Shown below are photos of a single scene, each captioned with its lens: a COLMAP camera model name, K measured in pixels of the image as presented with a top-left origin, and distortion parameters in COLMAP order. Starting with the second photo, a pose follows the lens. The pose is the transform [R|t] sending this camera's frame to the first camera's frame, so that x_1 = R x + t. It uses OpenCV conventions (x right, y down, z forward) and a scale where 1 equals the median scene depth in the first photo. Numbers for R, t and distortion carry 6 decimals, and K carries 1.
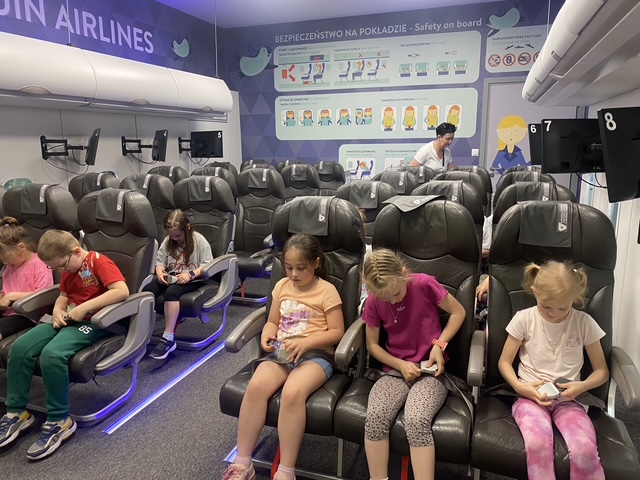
lens RADIAL K [[488.4, 0, 315.6], [0, 488.4, 244.4], [0, 0, 1]] dist [0.037465, -0.023972]
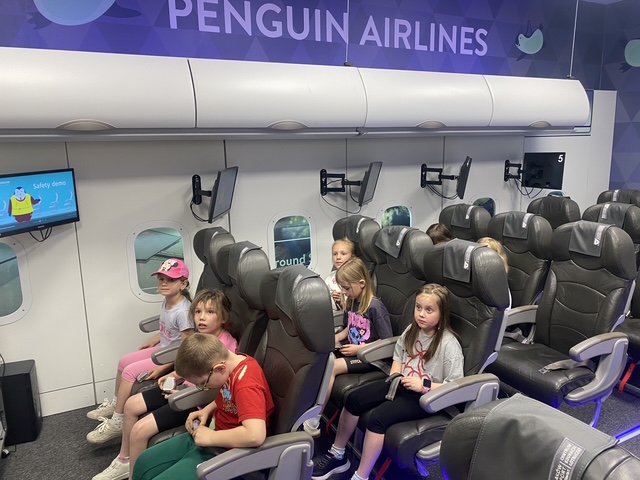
lens RADIAL K [[488.4, 0, 328.9], [0, 488.4, 247.1], [0, 0, 1]] dist [0.037465, -0.023972]
pose [[0.741479, 0.128630, -0.658531, 0.041572], [-0.123679, 0.990837, 0.054281, -0.093415], [0.659479, 0.041198, 0.750593, 0.249456]]
